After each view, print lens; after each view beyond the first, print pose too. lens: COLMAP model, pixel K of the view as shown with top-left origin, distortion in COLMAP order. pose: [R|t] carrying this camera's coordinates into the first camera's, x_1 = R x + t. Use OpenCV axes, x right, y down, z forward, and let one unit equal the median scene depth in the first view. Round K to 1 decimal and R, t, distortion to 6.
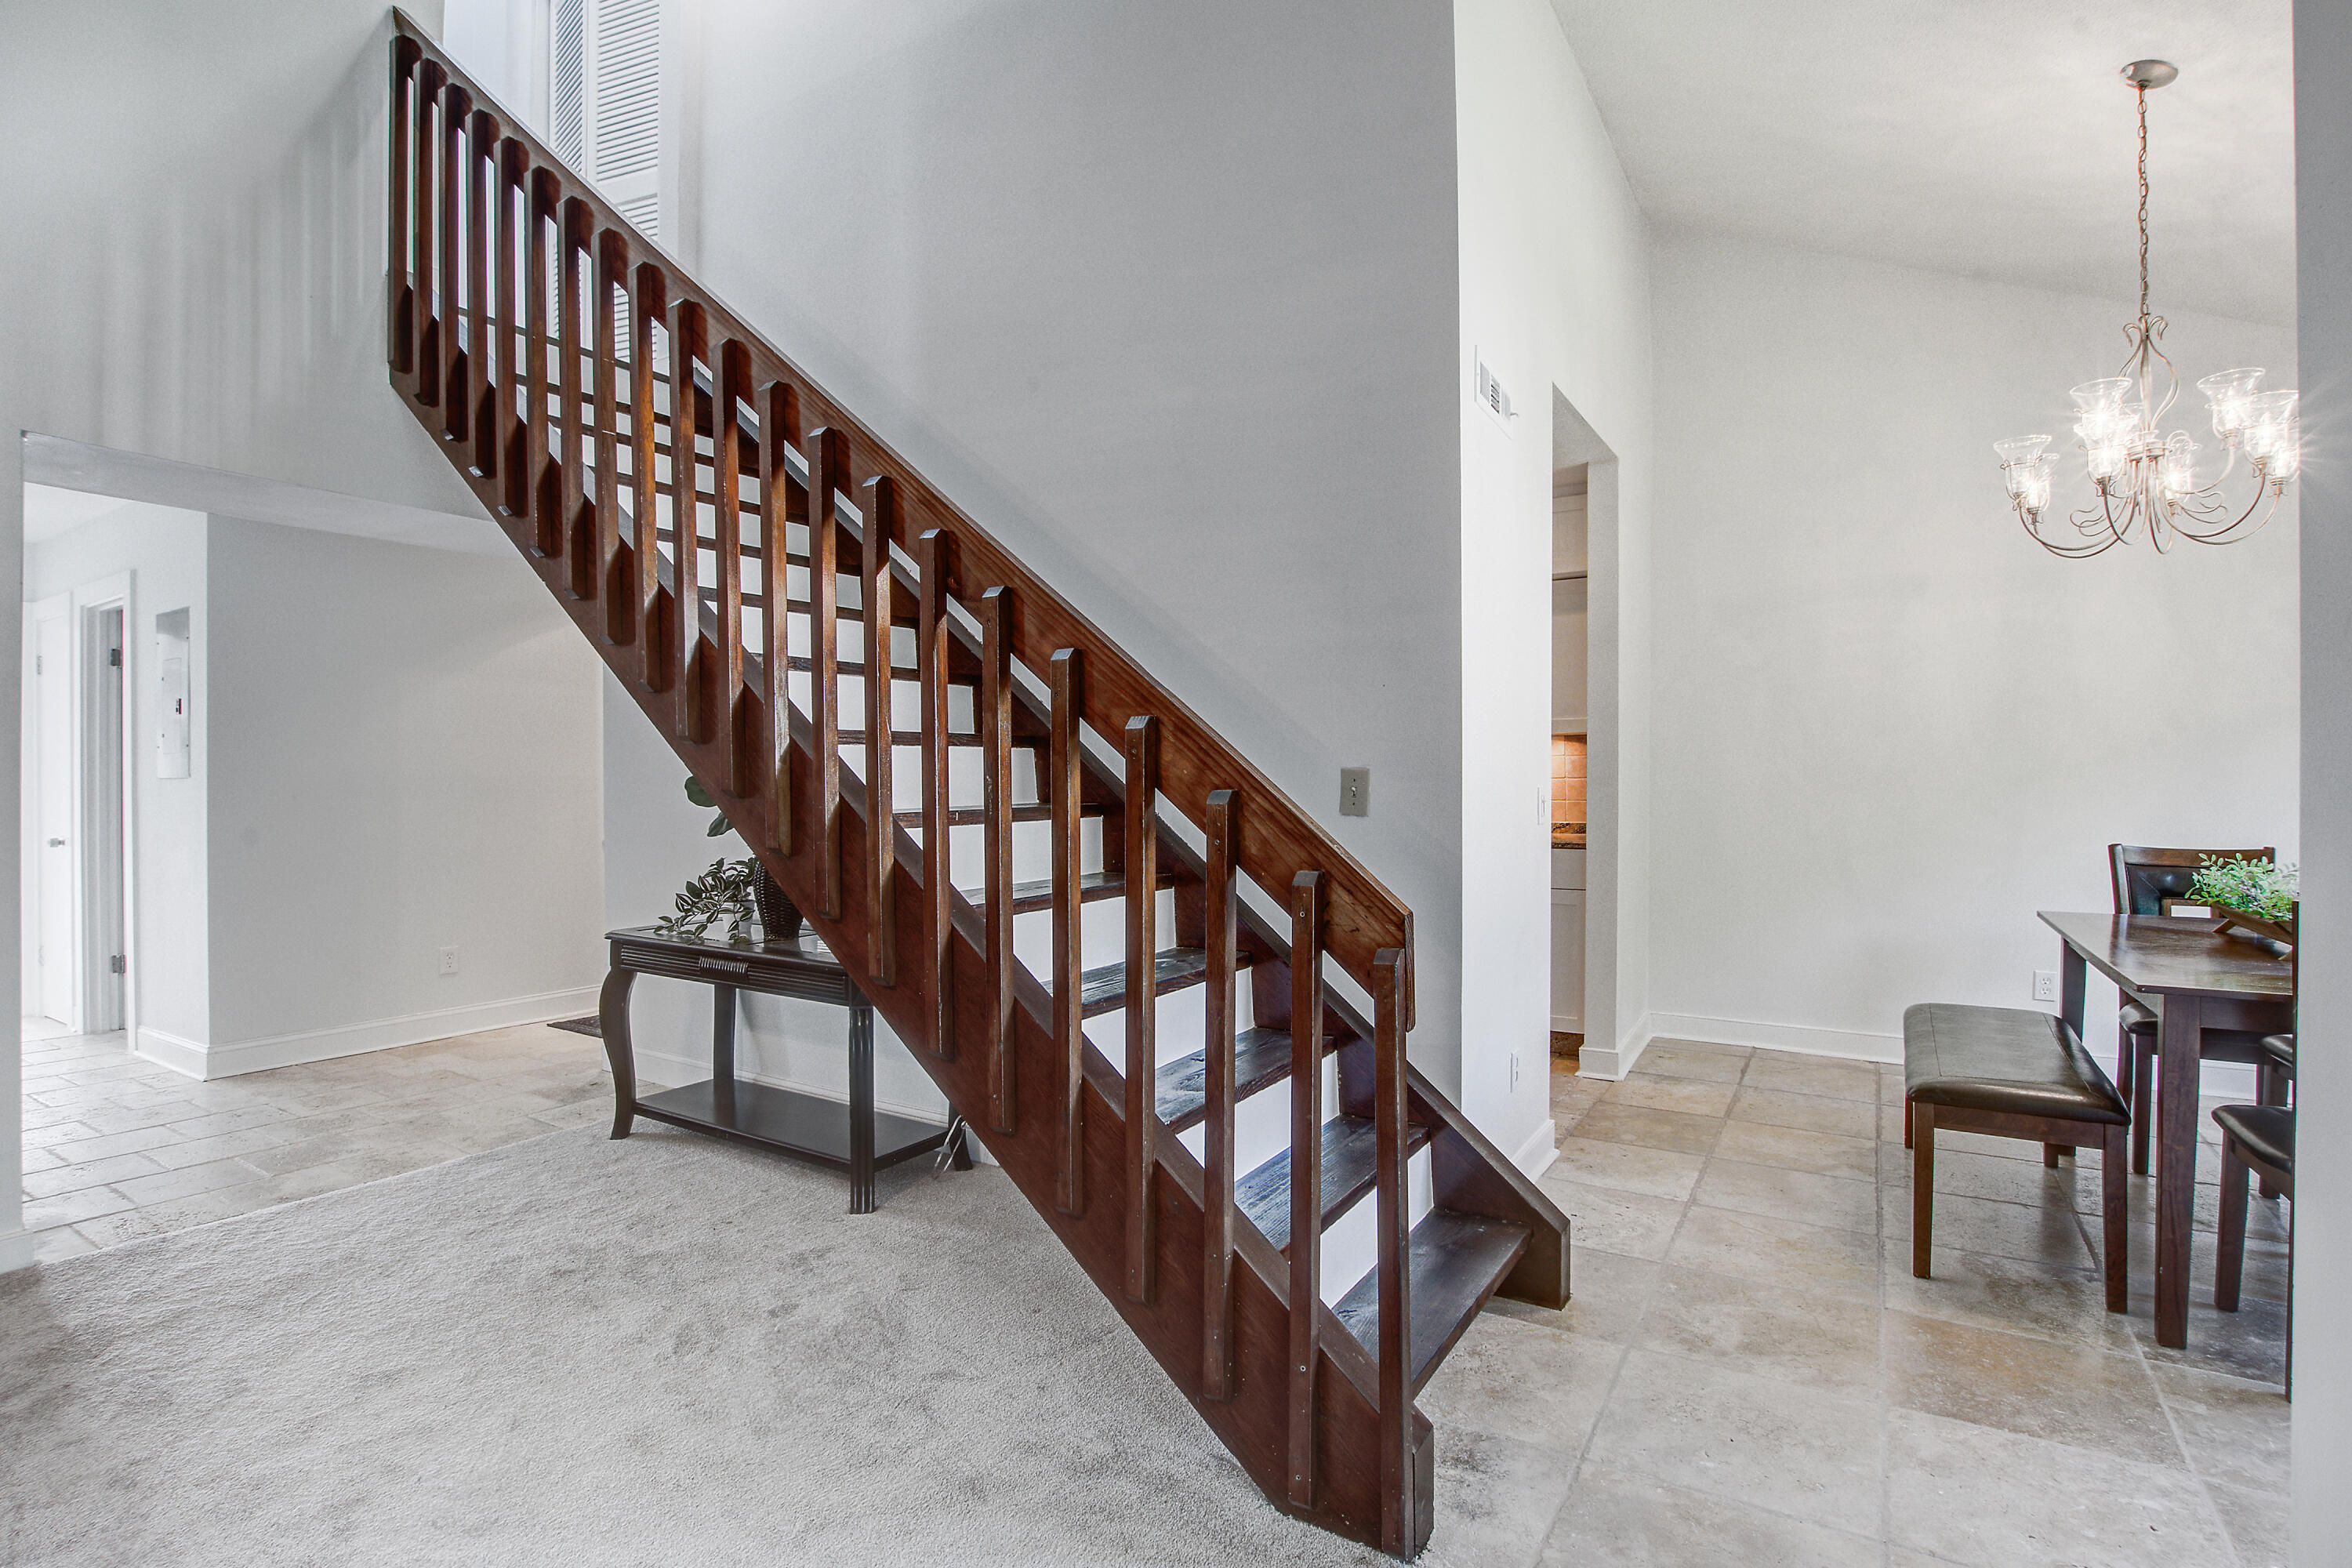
lens RADIAL K [[1121.2, 0, 1179.3], [0, 1121.2, 796.0], [0, 0, 1]] dist [-0.010846, 0.000822]
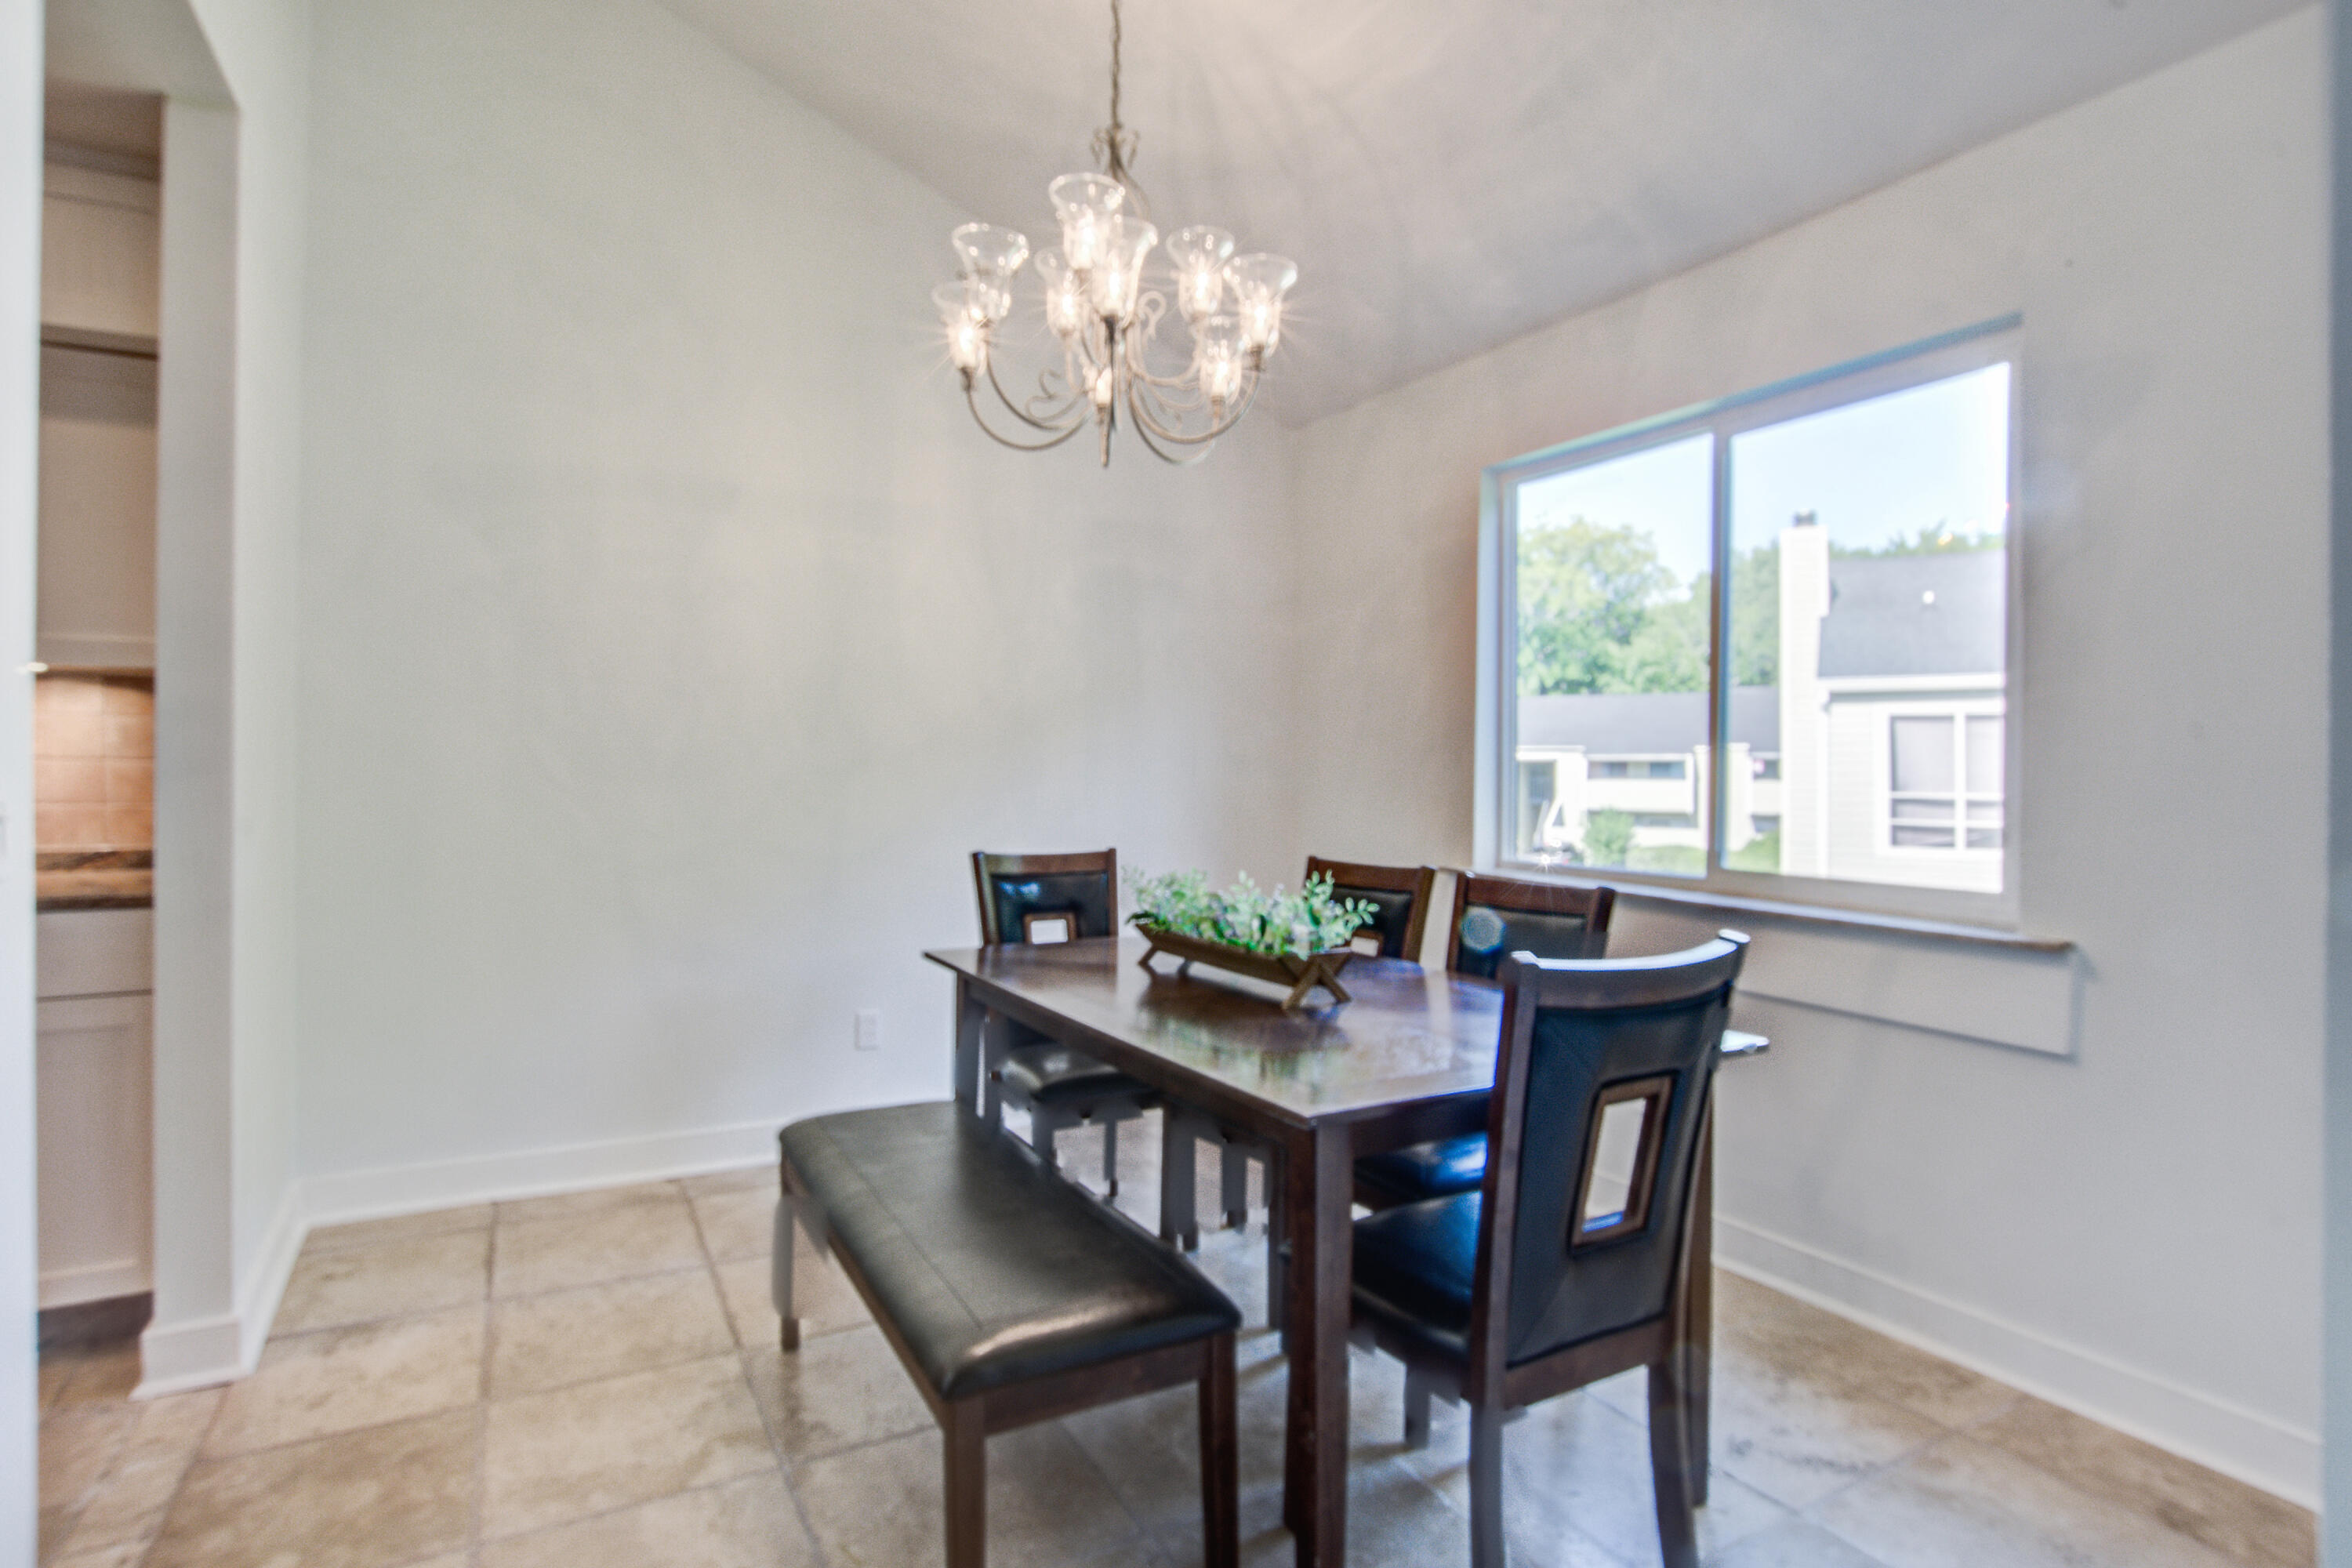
lens RADIAL K [[1179.4, 0, 1174.0], [0, 1179.4, 783.5], [0, 0, 1]] dist [-0.017266, 0.001828]
pose [[0.485558, -0.003368, 0.874198, 0.149652], [0.005133, 0.999986, 0.001002, -0.004380], [-0.874189, 0.004001, 0.485569, 0.402430]]
